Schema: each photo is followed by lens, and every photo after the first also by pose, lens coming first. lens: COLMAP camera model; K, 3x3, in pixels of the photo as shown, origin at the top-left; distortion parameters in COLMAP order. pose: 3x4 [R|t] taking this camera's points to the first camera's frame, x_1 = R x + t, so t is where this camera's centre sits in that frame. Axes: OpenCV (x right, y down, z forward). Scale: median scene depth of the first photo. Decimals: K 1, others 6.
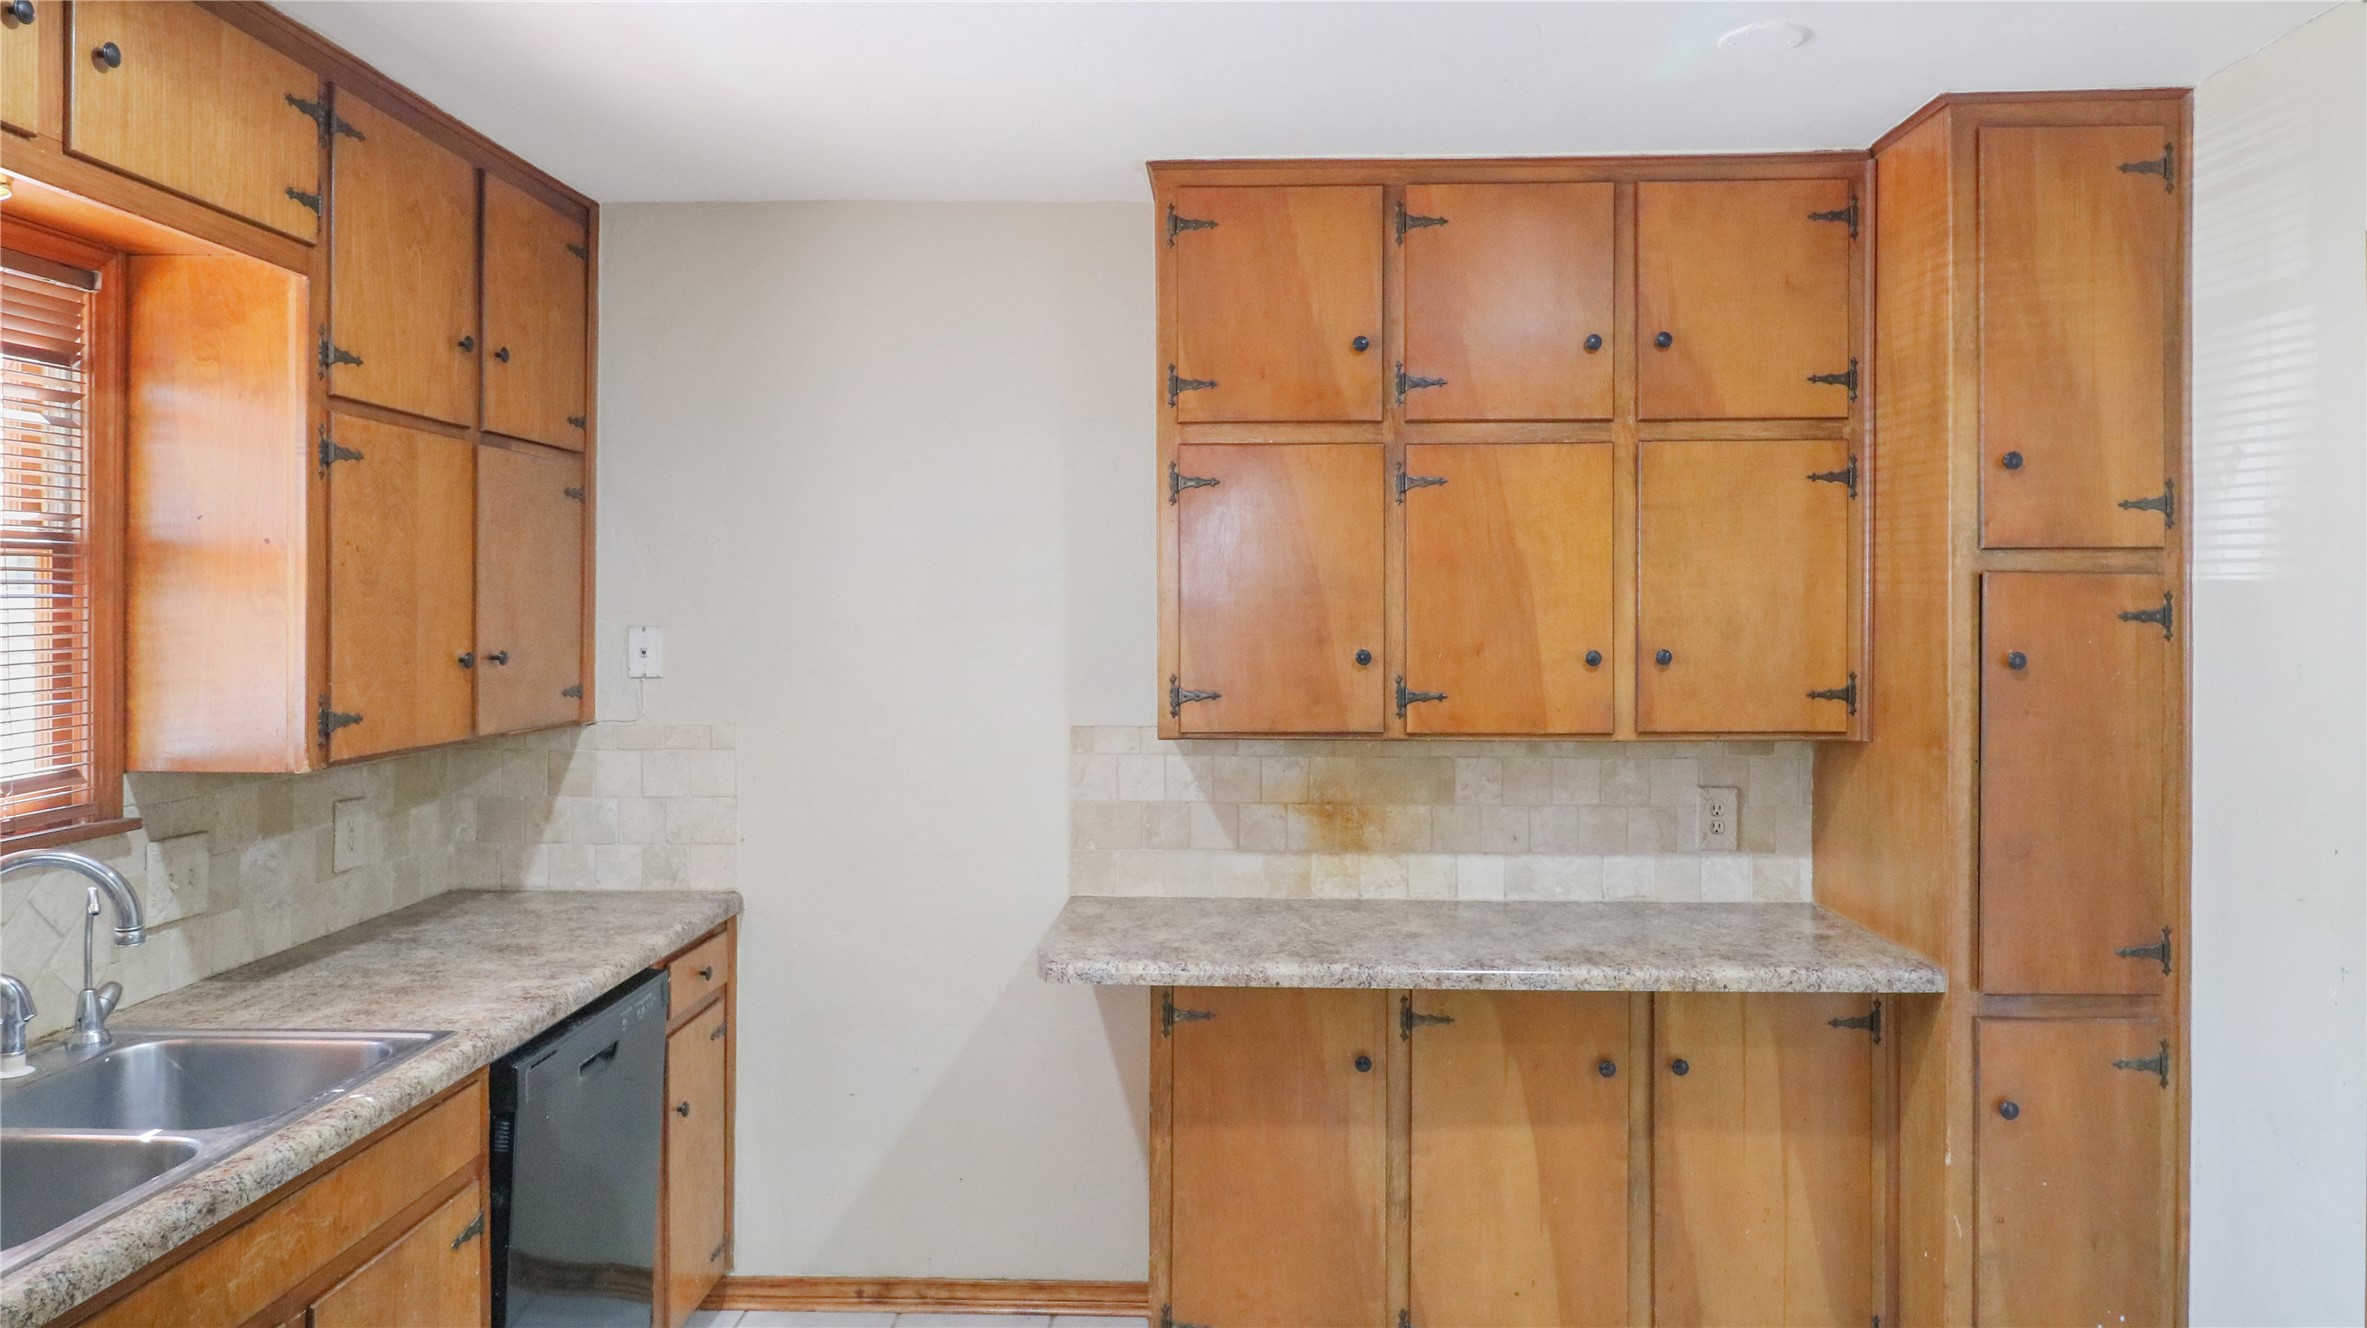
lens RADIAL K [[1519.0, 0, 1186.0], [0, 1519.0, 623.0], [0, 0, 1]] dist [0.011993, -0.000369]
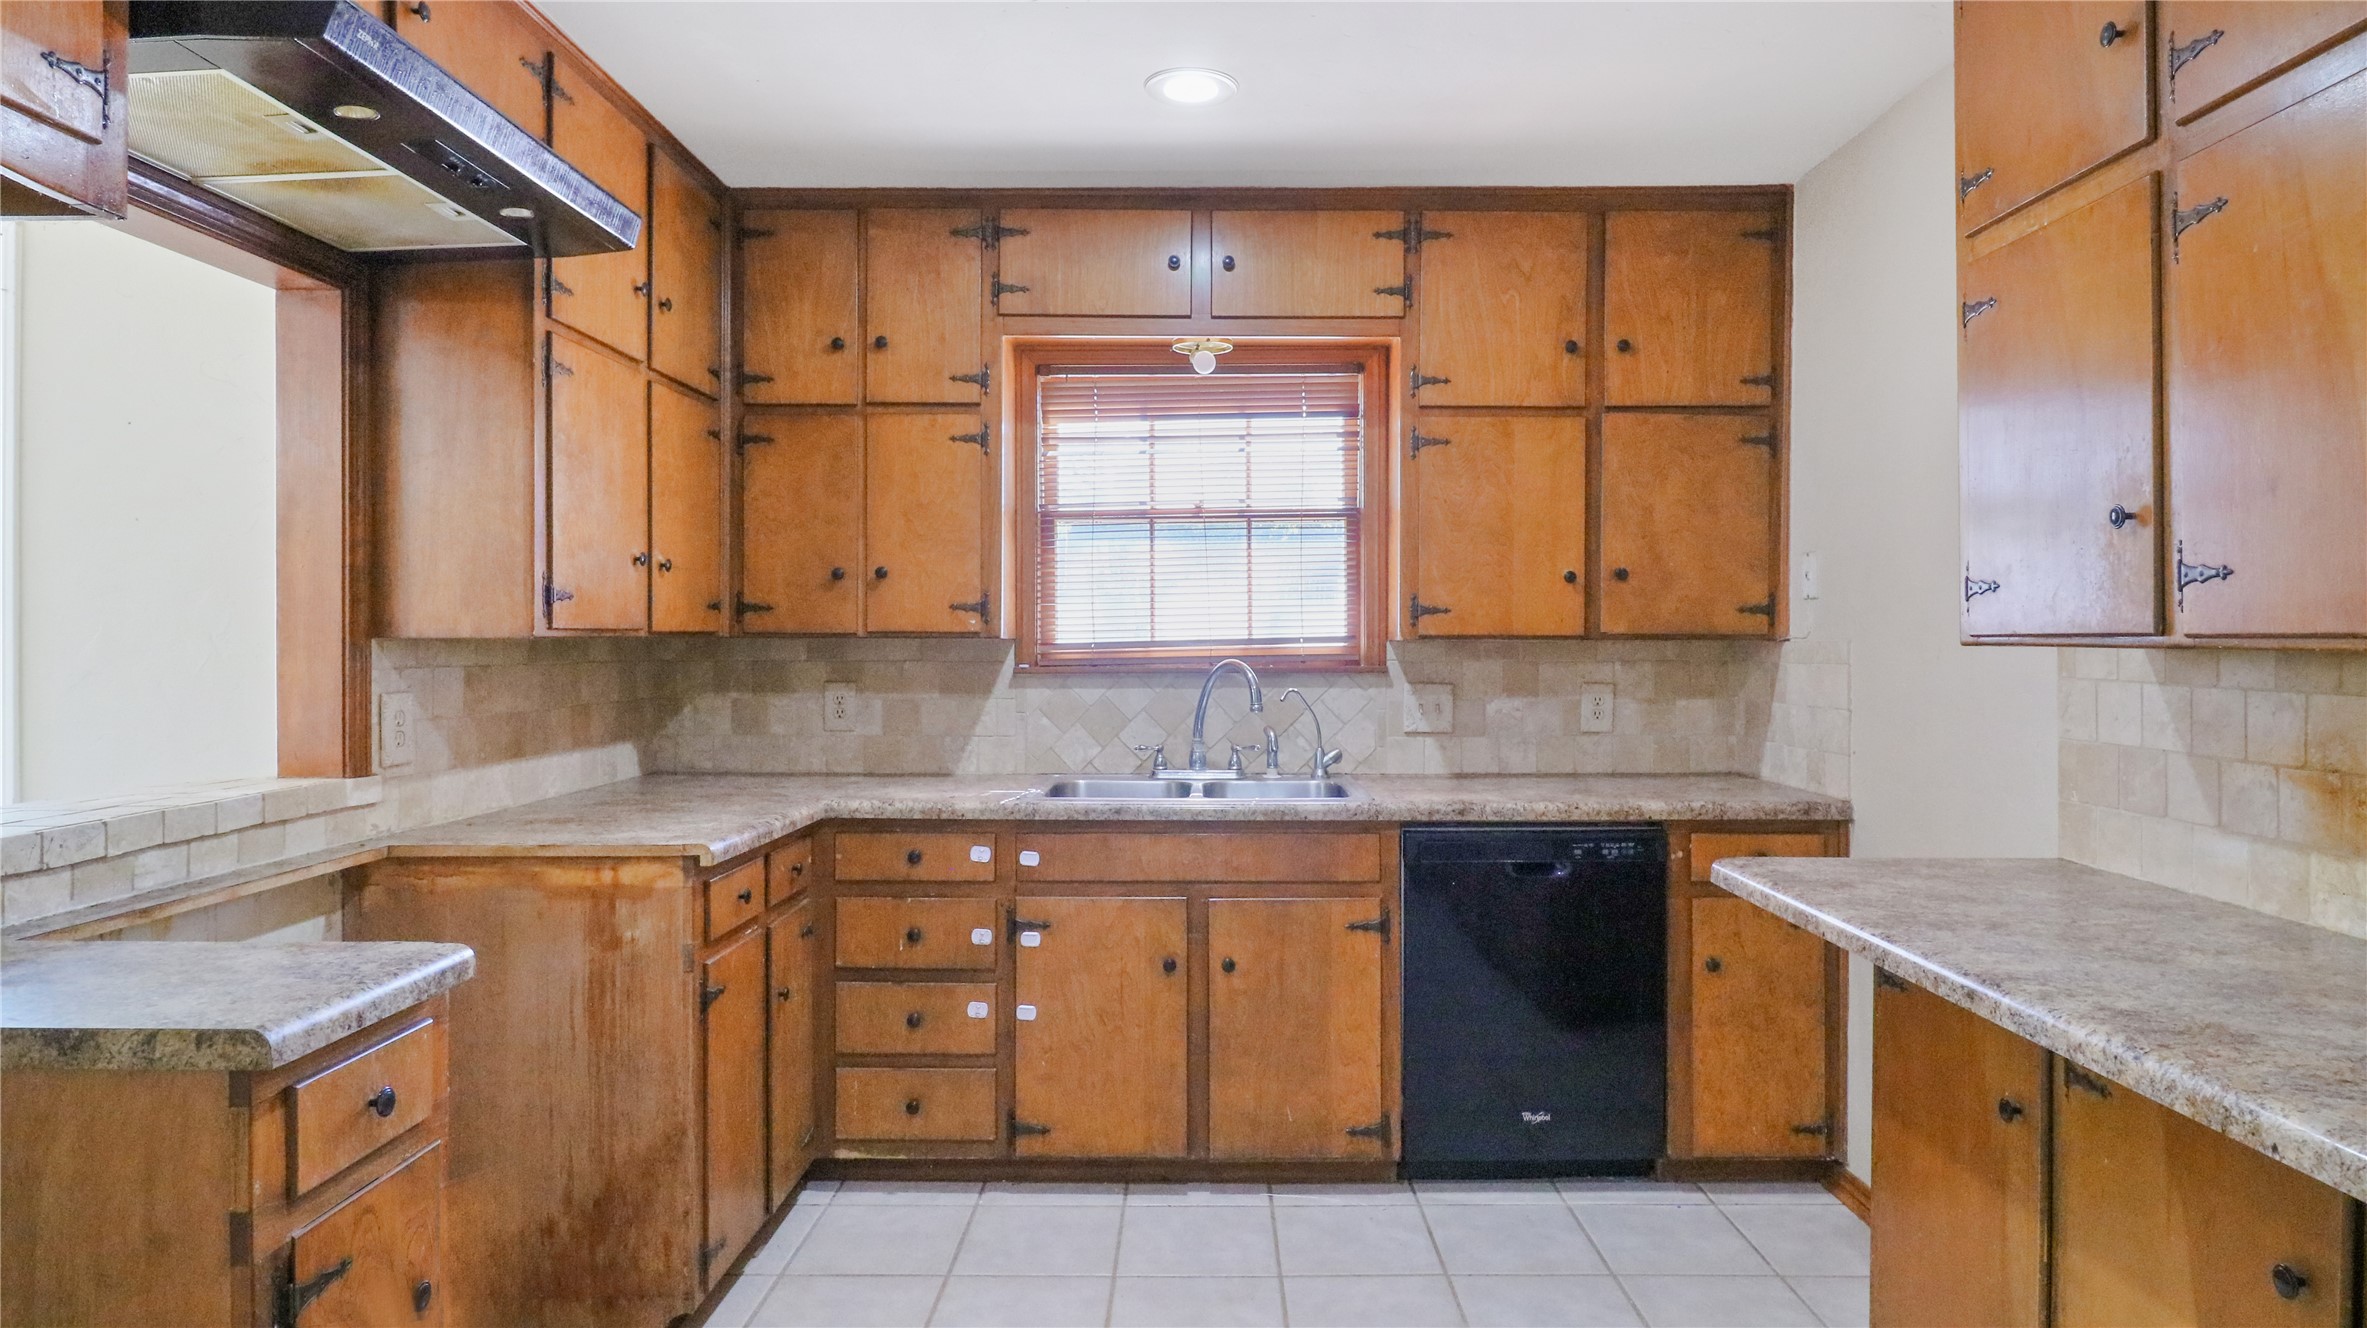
lens RADIAL K [[1313.1, 0, 1183.5], [0, 1313.1, 664.0], [0, 0, 1]] dist [-0.002983, -0.000565]
pose [[0.020834, 0.020448, -0.999574, 0.693639], [-0.011867, 0.999725, 0.020204, 0.081630], [0.999713, 0.011441, 0.021071, 0.614661]]
